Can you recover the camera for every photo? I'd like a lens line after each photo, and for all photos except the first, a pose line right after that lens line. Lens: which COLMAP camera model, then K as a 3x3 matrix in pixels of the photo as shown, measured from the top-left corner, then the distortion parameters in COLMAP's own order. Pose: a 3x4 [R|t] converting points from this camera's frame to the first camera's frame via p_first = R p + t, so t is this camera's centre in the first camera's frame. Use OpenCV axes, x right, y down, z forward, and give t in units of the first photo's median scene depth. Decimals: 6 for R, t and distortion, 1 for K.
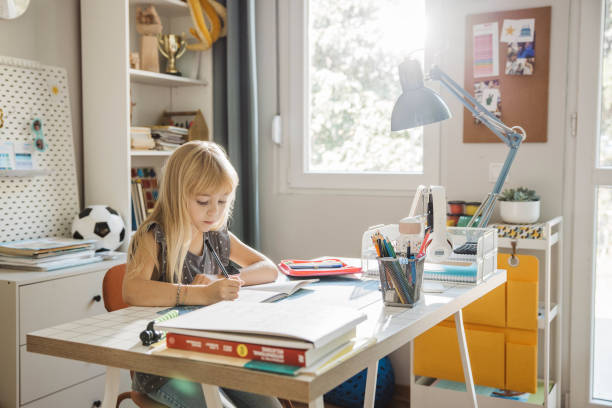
lens RADIAL K [[729.5, 0, 306.0], [0, 729.5, 204.0], [0, 0, 1]] dist [0.032661, 0.038189]
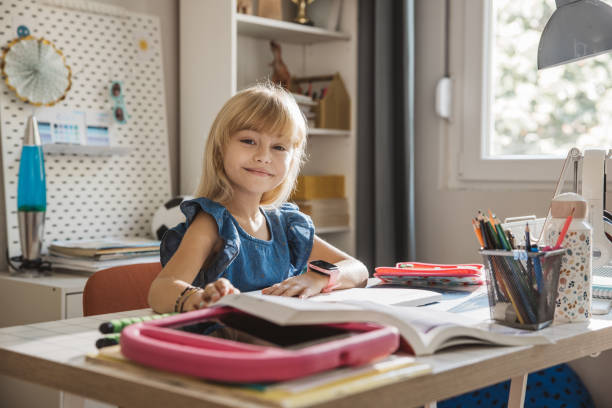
lens RADIAL K [[932.0, 0, 306.0], [0, 932.0, 204.0], [0, 0, 1]] dist [0.134215, -0.024073]
pose [[0.968413, 0.012938, -0.249014, 0.067653], [-0.019865, 0.999482, -0.025324, 0.031664], [0.248557, 0.029471, 0.968169, 0.103959]]
